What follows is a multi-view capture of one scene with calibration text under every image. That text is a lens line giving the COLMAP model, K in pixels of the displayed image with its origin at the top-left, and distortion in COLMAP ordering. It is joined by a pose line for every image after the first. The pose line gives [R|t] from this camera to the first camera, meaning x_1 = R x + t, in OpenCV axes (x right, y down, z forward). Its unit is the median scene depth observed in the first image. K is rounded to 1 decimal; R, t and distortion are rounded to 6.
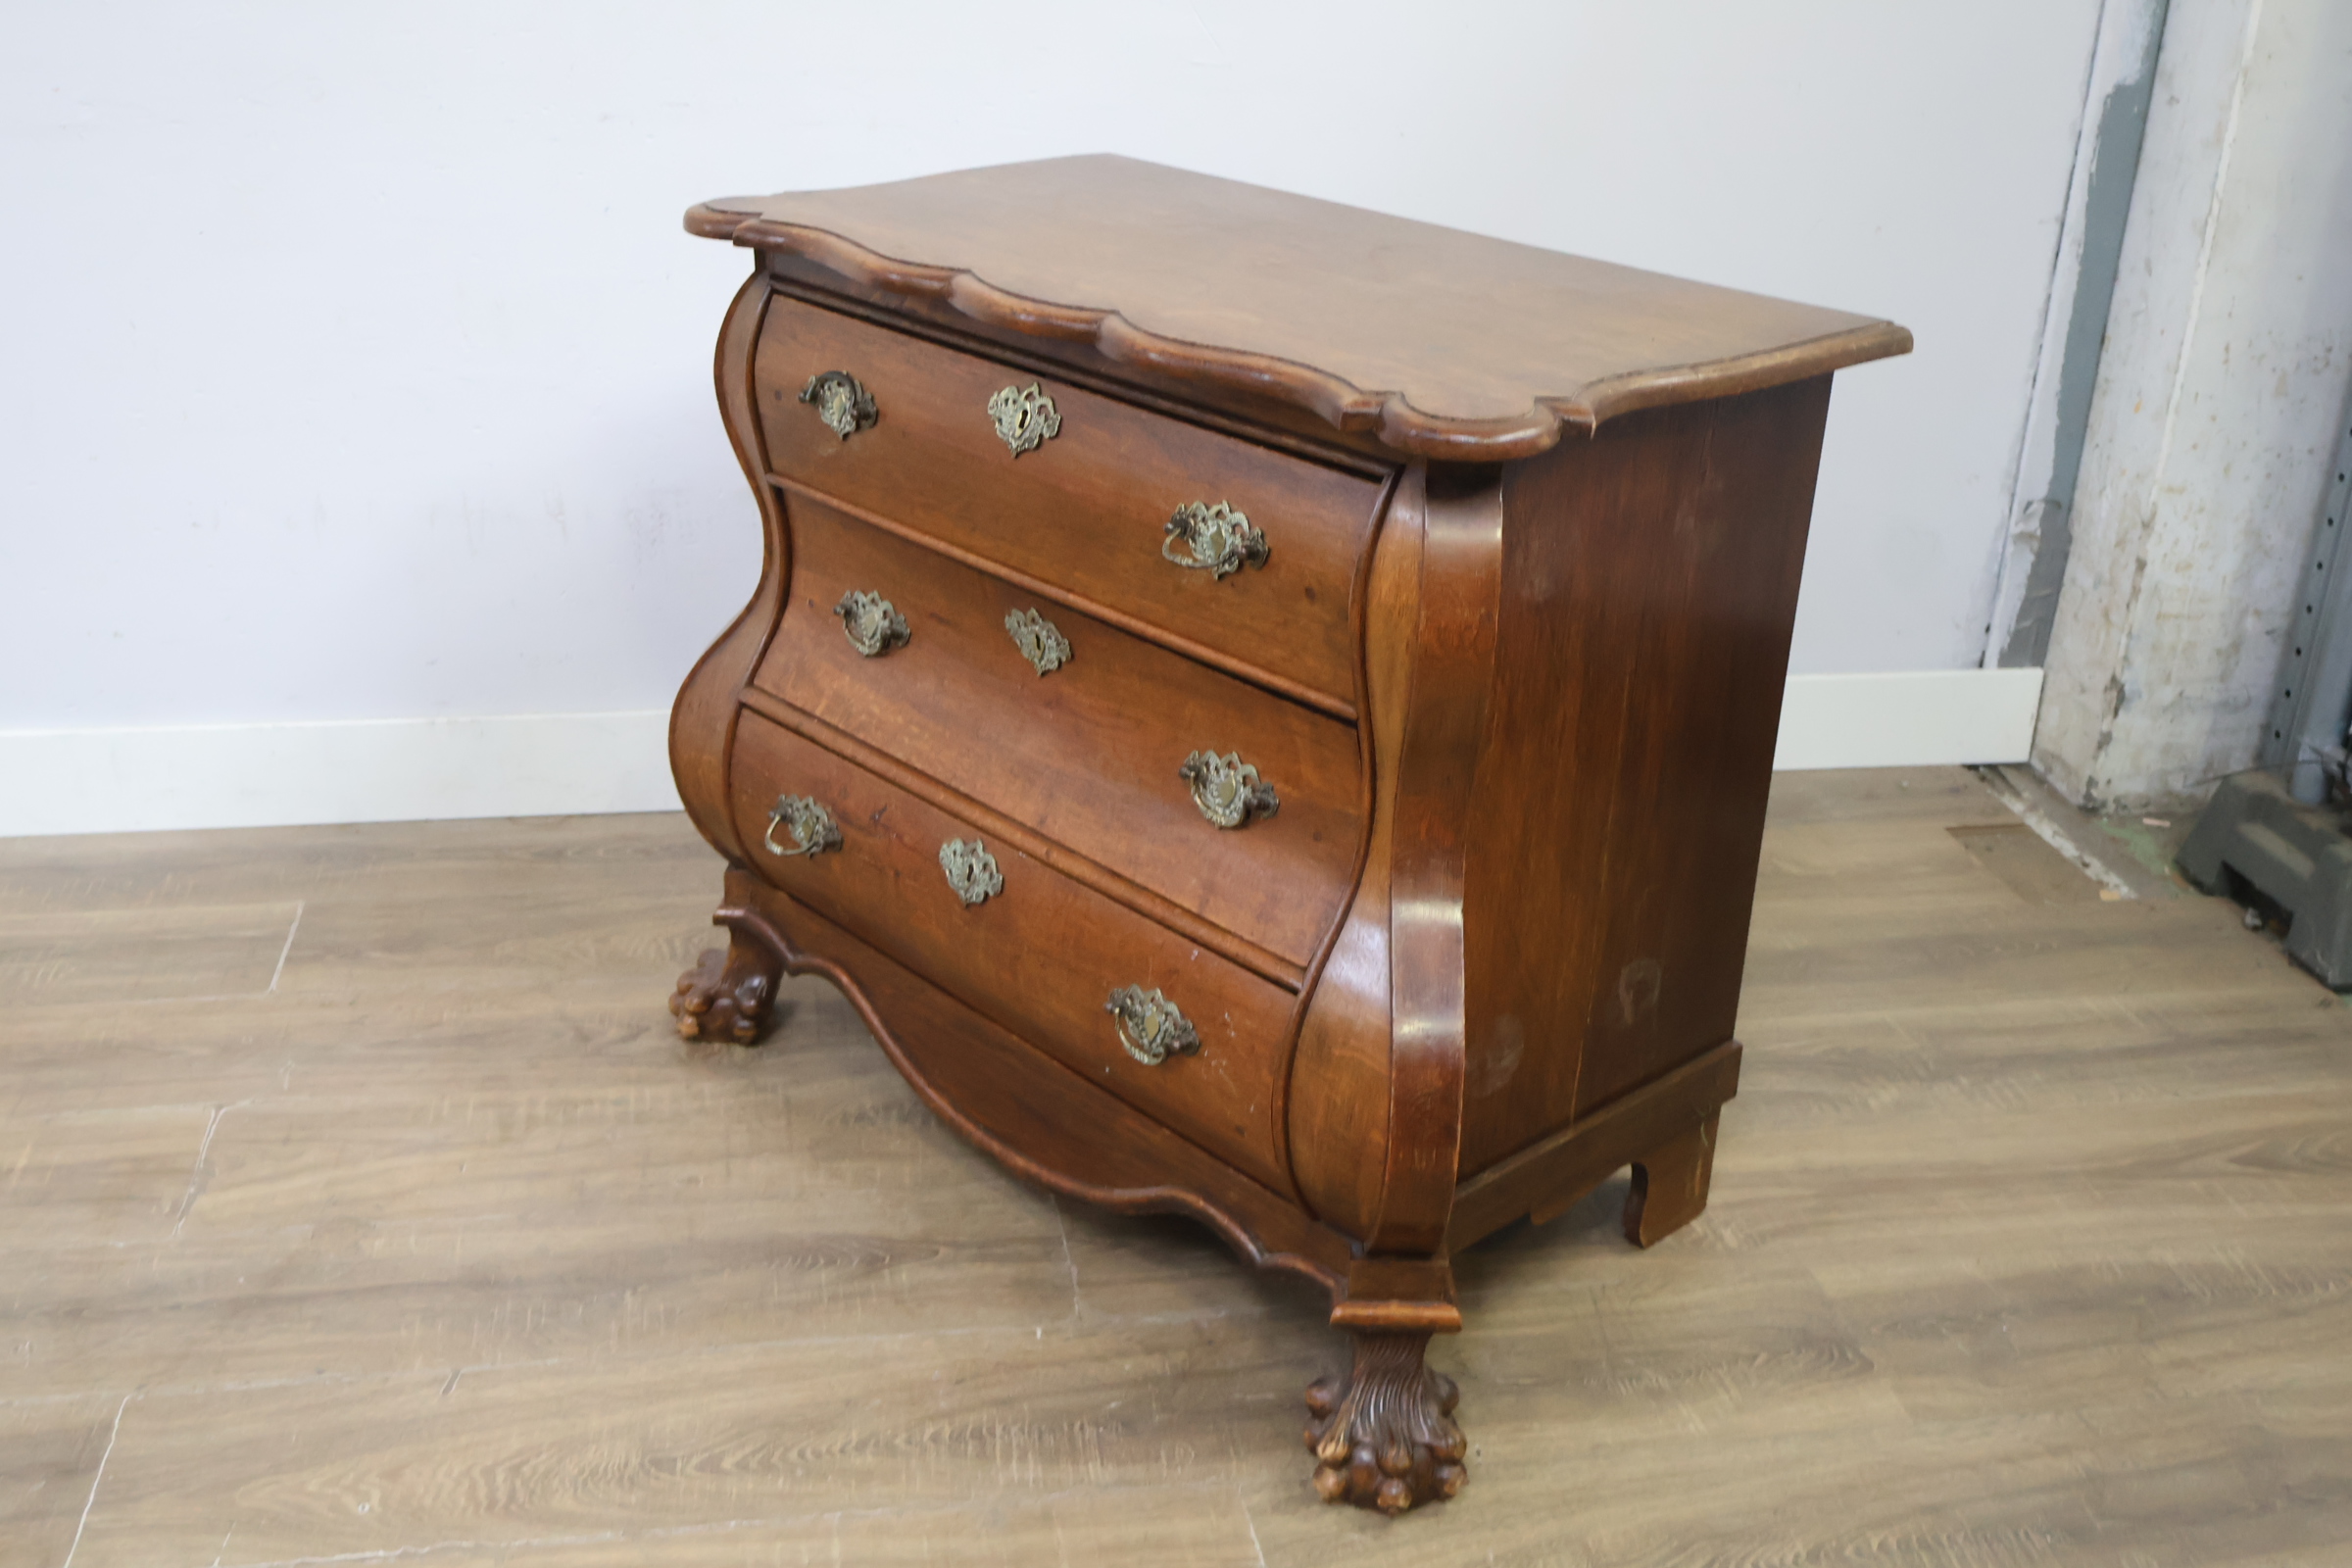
lens RADIAL K [[2449.7, 0, 1178.0], [0, 2449.7, 778.2], [0, 0, 1]] dist [-0.007604, 0.000000]
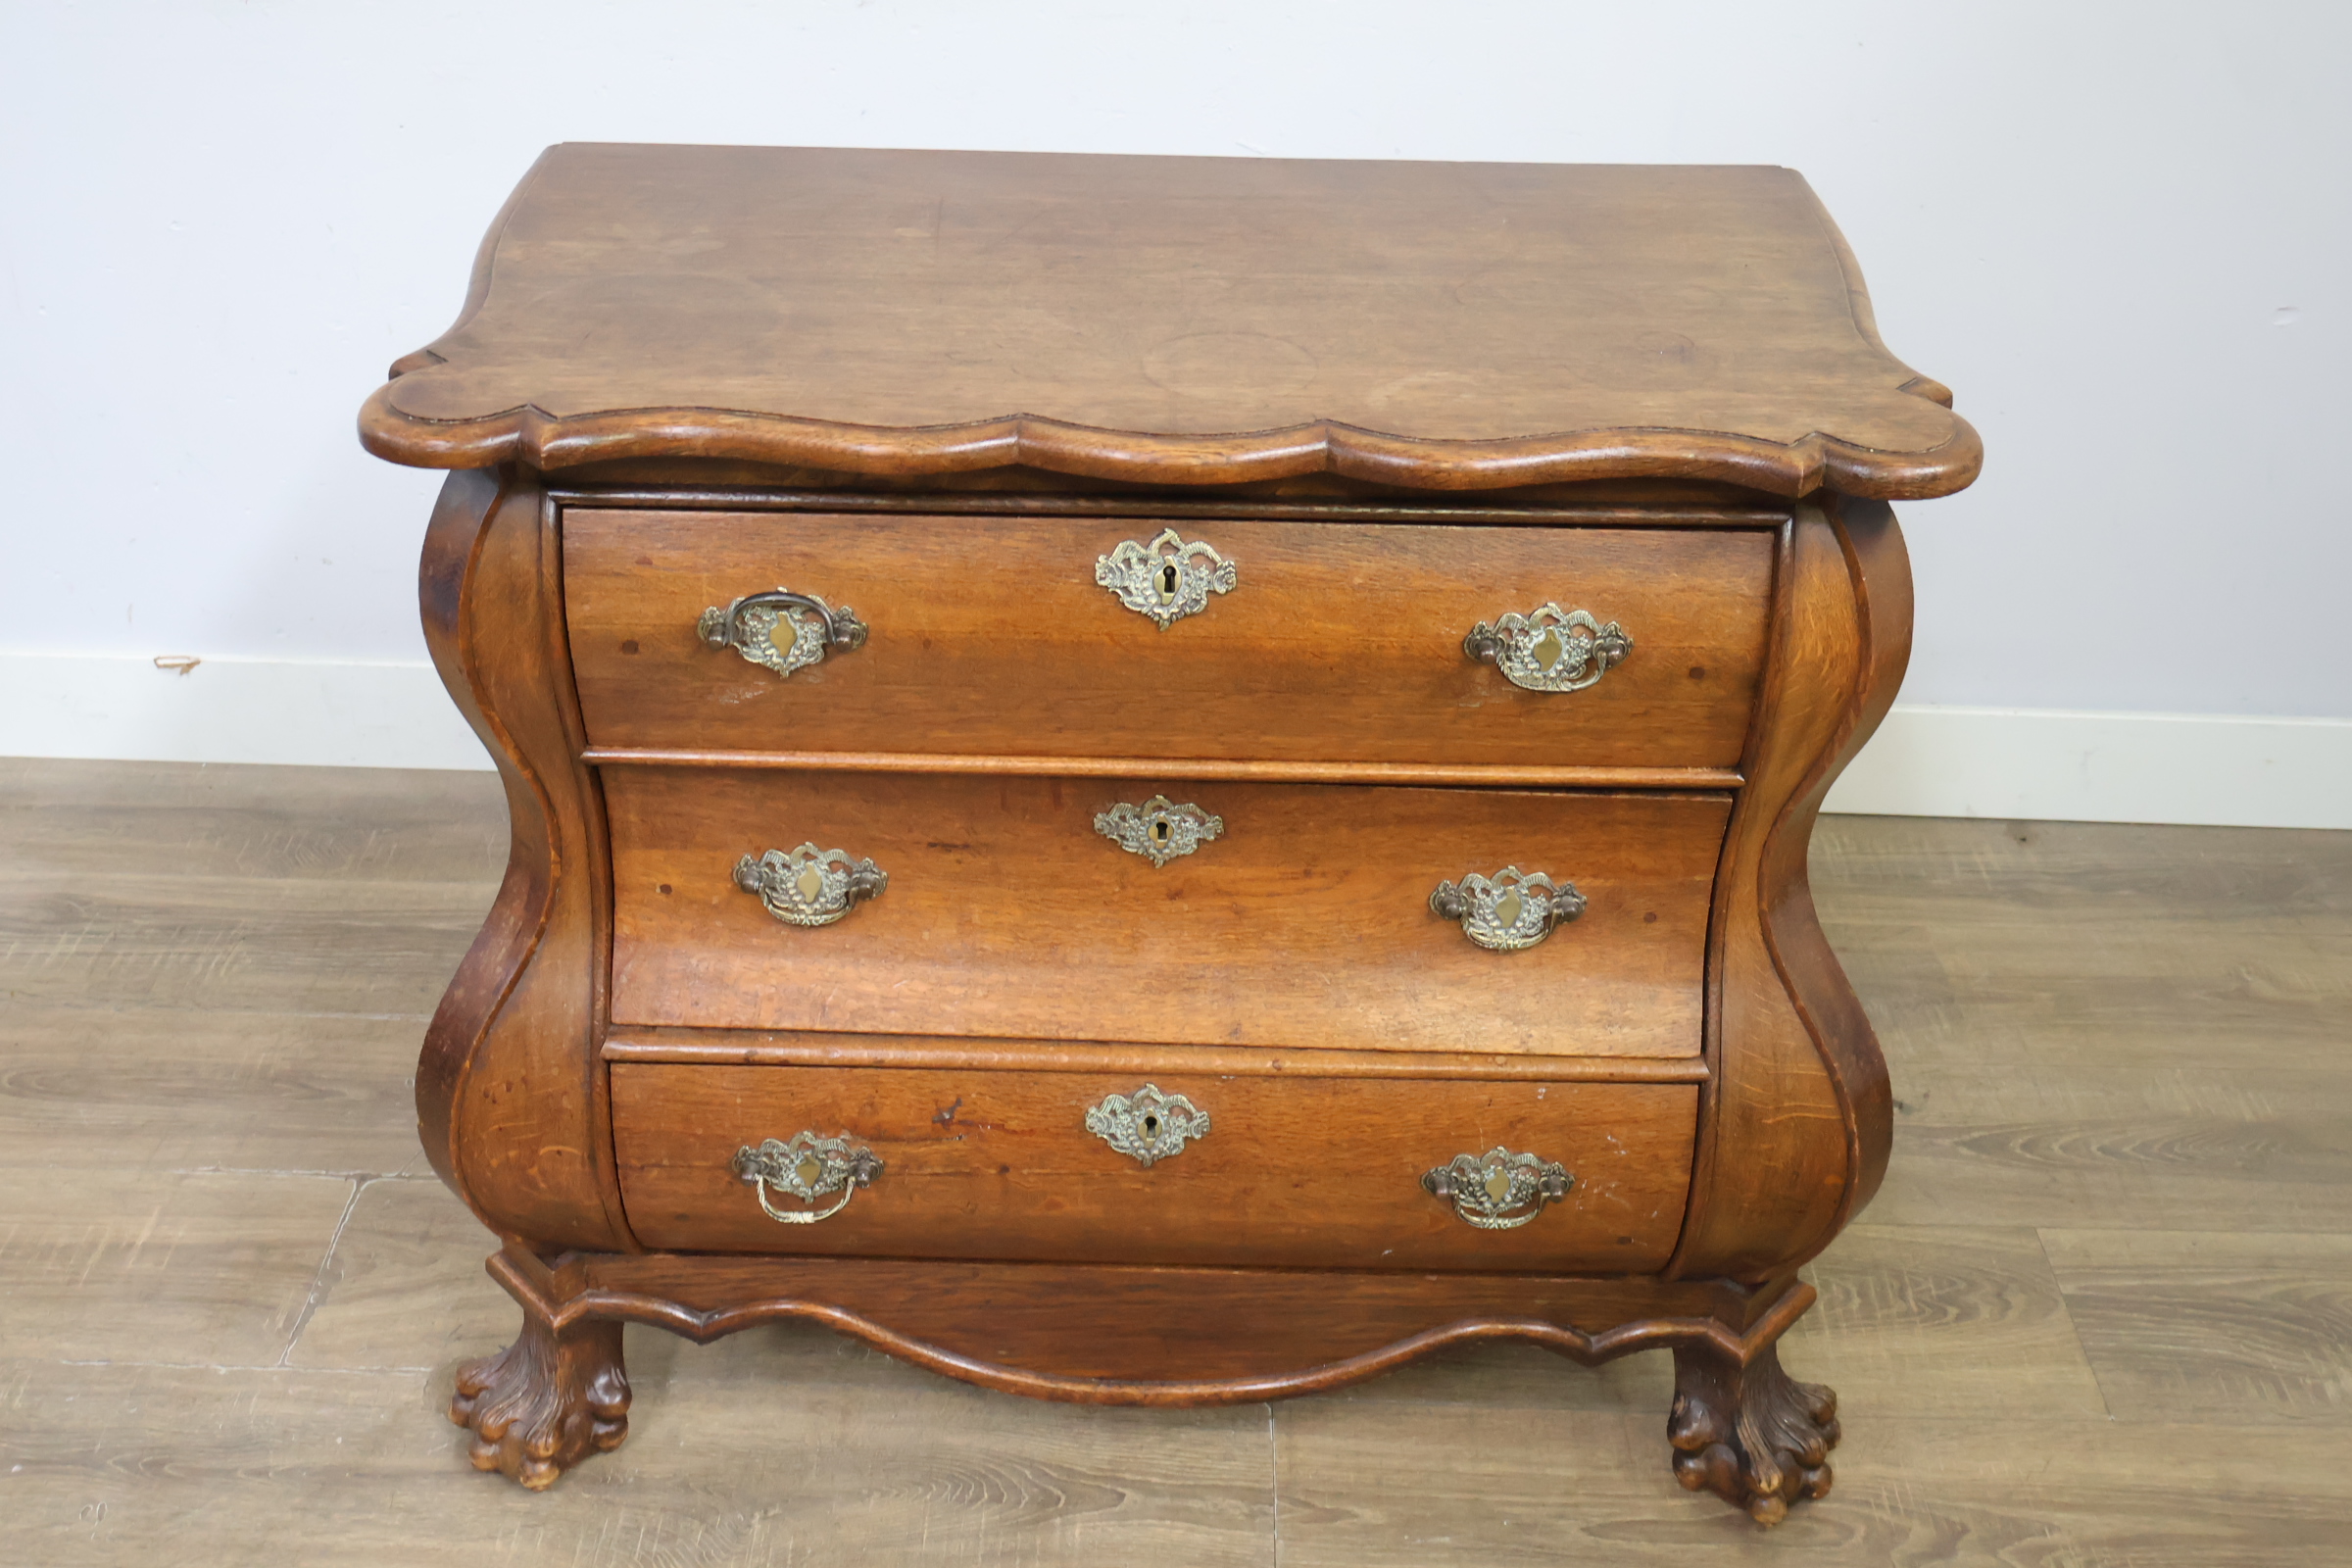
lens RADIAL K [[2449.7, 0, 1170.6], [0, 2449.7, 776.3], [0, 0, 1]] dist [-0.007604, 0.000000]
pose [[0.981649, 0.090735, -0.167729, 0.036836], [-0.065049, 0.986122, 0.152749, -0.183429], [0.179260, -0.139035, 0.973928, 0.227089]]
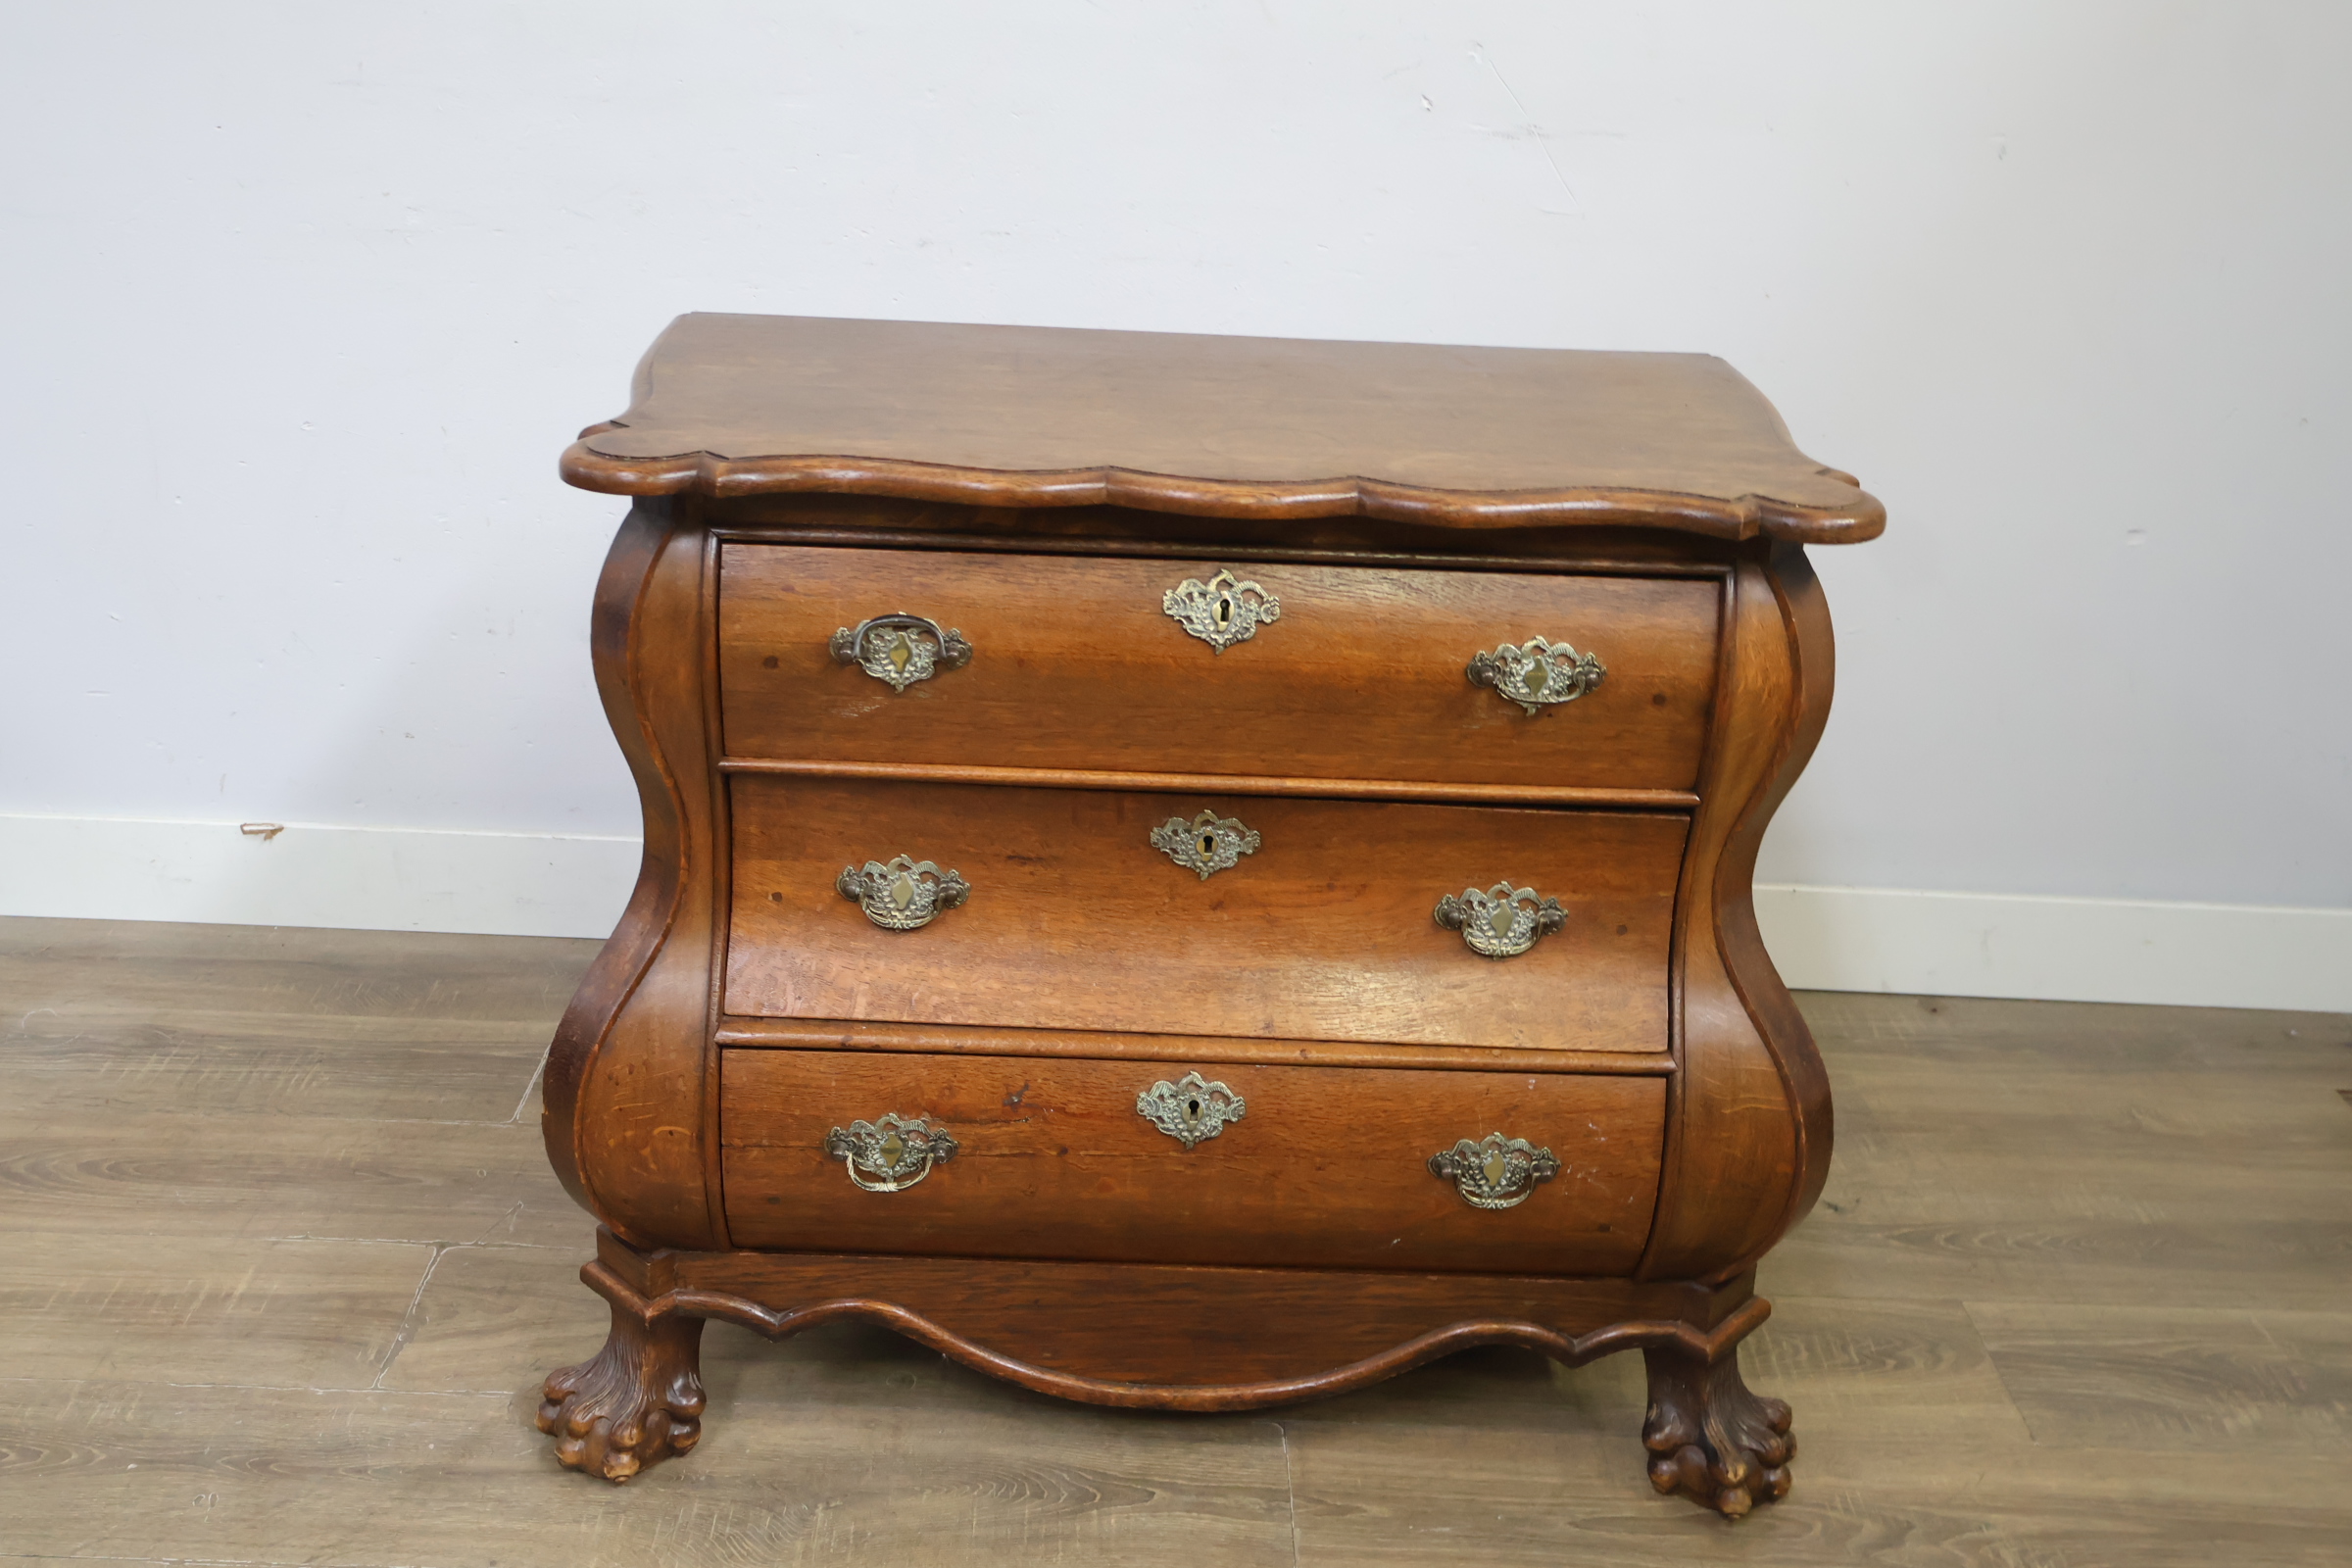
lens RADIAL K [[2449.7, 0, 1175.3], [0, 2449.7, 781.1], [0, 0, 1]] dist [-0.007604, 0.000000]
pose [[0.986799, 0.074062, -0.144022, 0.023545], [-0.078285, 0.996645, -0.023872, -0.054333], [0.141771, 0.034831, 0.989287, 0.082676]]
